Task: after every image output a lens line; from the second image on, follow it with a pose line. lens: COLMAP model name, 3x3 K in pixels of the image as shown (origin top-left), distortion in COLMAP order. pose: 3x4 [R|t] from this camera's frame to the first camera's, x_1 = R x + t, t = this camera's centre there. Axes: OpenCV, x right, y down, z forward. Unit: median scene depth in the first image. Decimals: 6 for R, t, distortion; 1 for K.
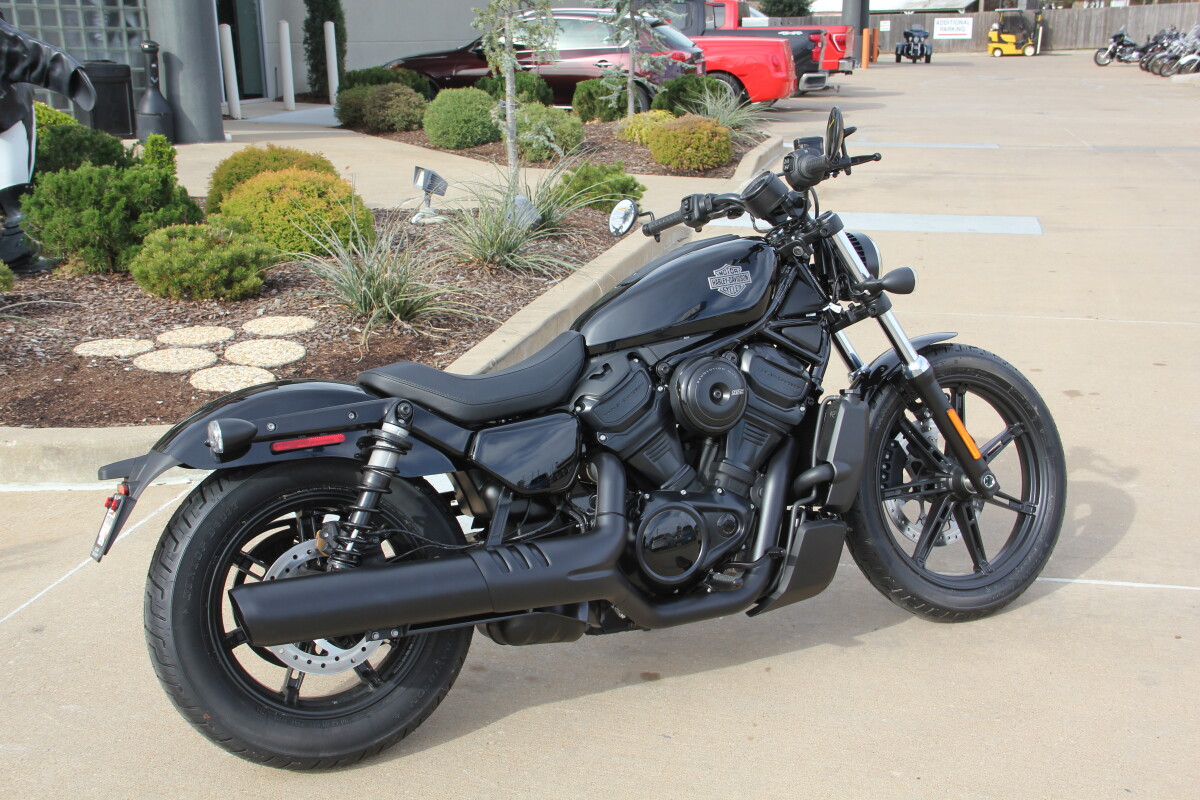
lens RADIAL K [[1379.4, 0, 600.0], [0, 1379.4, 400.0], [0, 0, 1]] dist [-0.012509, 0.296210]
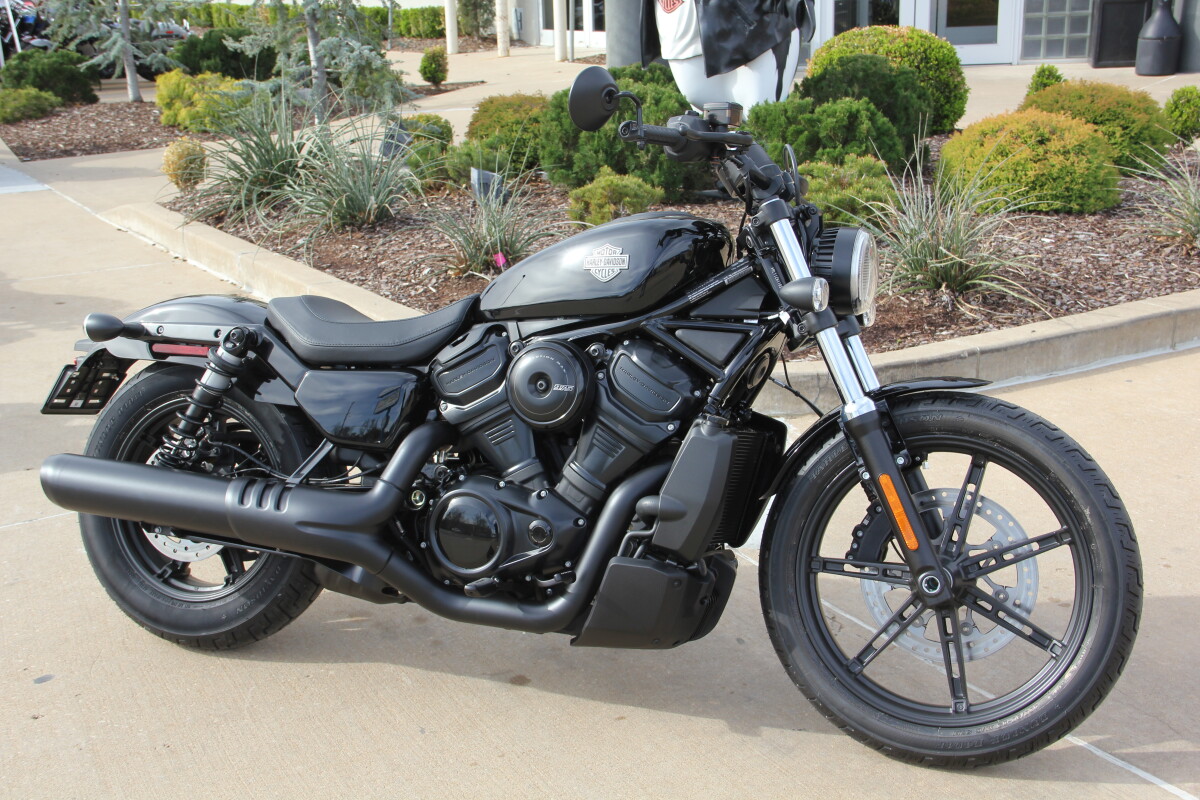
lens RADIAL K [[1540.8, 0, 600.0], [0, 1540.8, 400.0], [0, 0, 1]] dist [0.056710, 0.070680]
pose [[0.676765, 0.190116, -0.711228, 0.775507], [-0.170149, 0.980317, 0.100142, -0.095445], [0.716267, 0.053242, 0.695792, 0.315887]]
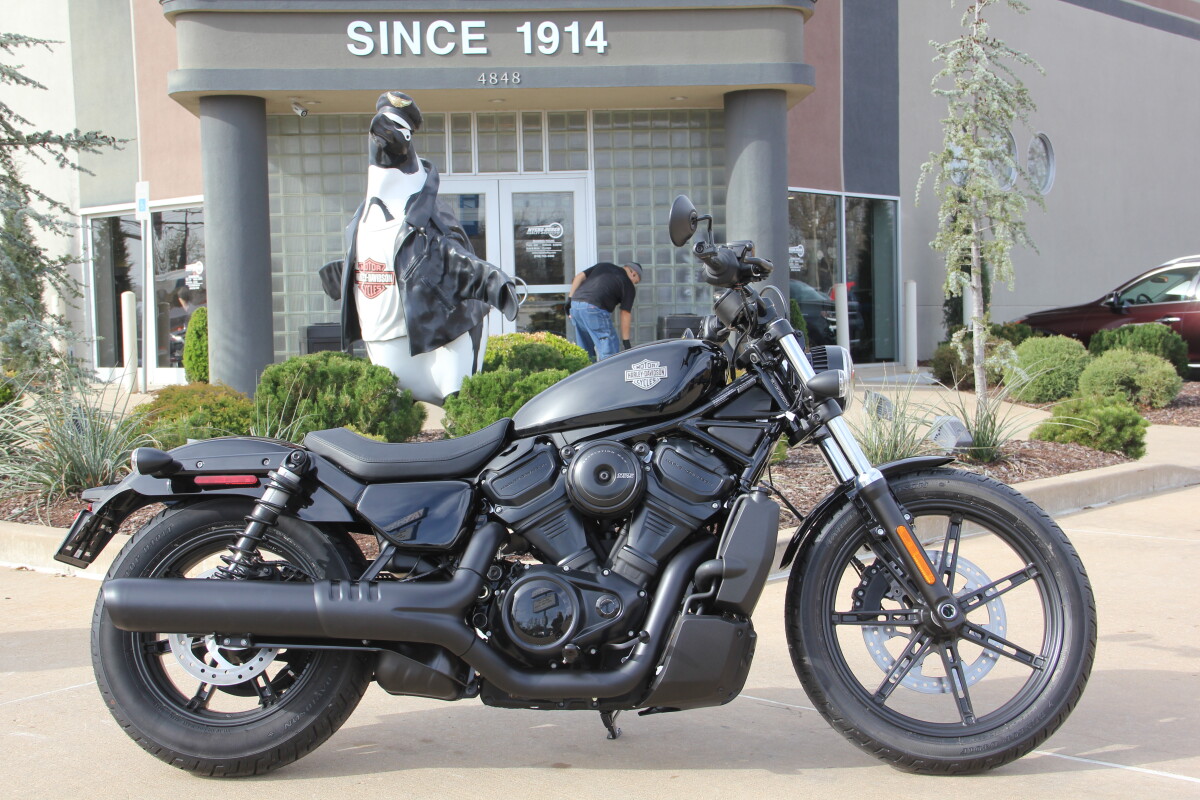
lens RADIAL K [[1575.2, 0, 600.0], [0, 1575.2, 400.0], [0, 0, 1]] dist [0.093489, 0.002533]
pose [[0.877855, 0.014306, -0.478713, 0.614553], [-0.114504, 0.976835, -0.180785, 0.146764], [0.465037, 0.213517, 0.859157, -0.033325]]
